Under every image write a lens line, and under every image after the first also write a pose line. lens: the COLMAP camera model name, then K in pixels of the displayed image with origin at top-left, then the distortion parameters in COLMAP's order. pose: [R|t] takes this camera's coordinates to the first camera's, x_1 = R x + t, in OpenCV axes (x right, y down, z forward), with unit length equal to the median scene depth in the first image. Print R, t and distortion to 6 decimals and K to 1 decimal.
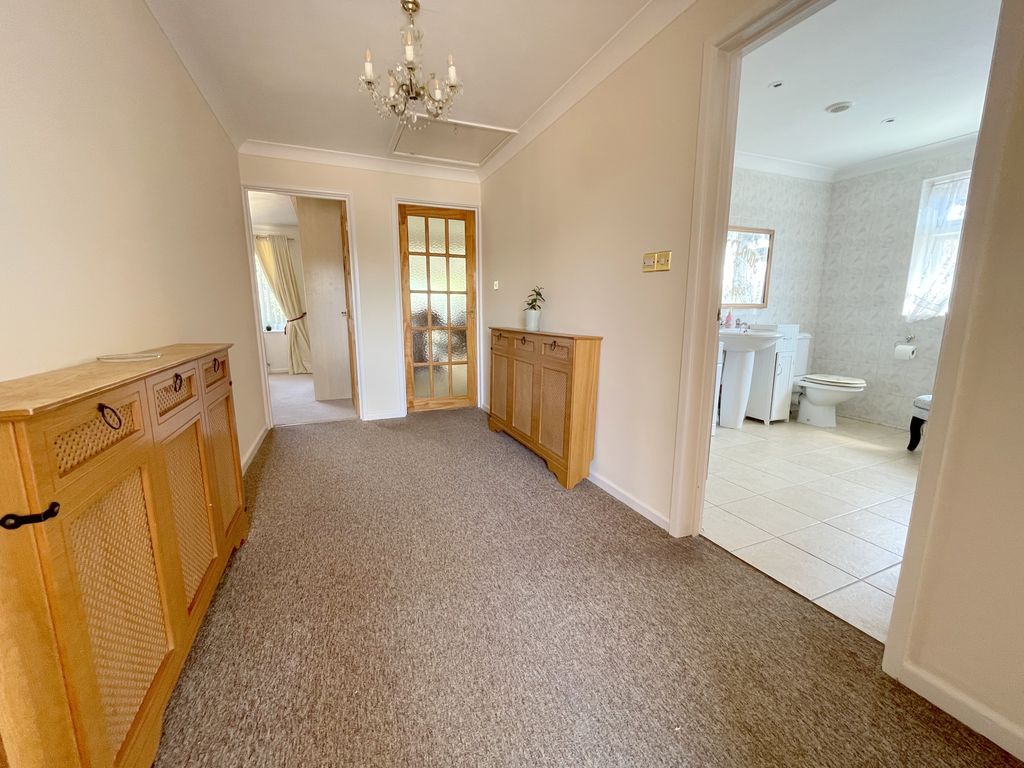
lens RADIAL K [[414.0, 0, 516.1], [0, 414.0, 381.7], [0, 0, 1]] dist [-0.005201, 0.000692]
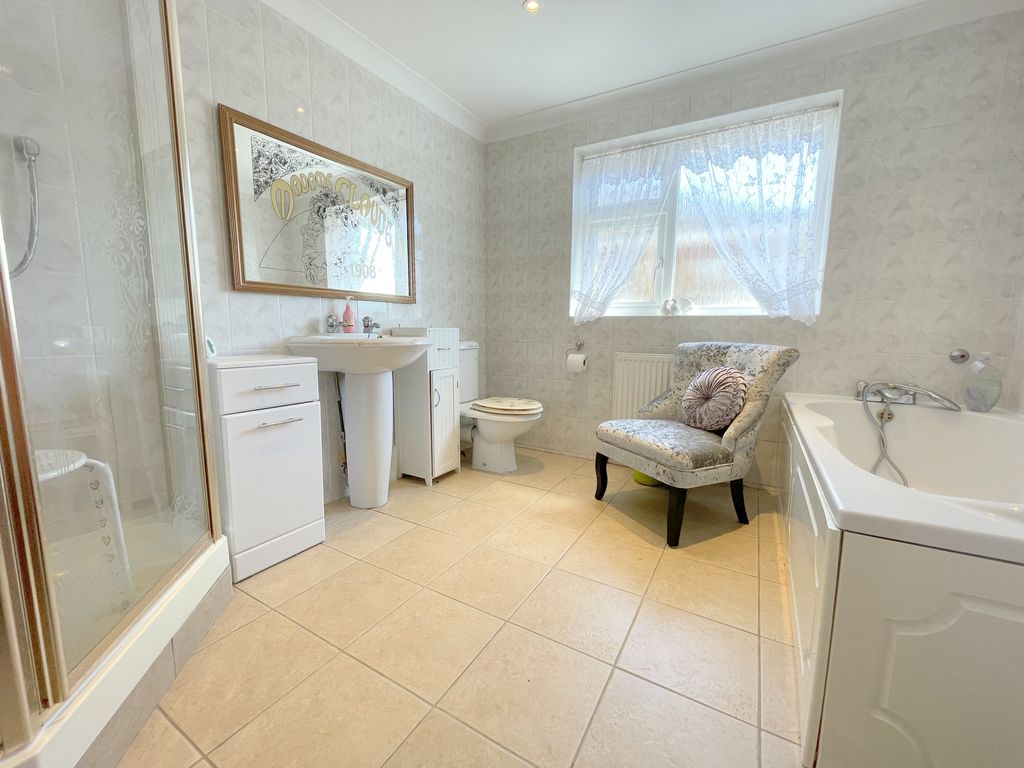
lens RADIAL K [[414.0, 0, 516.1], [0, 414.0, 381.7], [0, 0, 1]] dist [-0.005201, 0.000692]
pose [[0.801031, -0.066563, 0.594910, 0.351129], [0.092273, 0.995651, -0.012842, -0.033462], [-0.591468, 0.065181, 0.803690, 0.405598]]
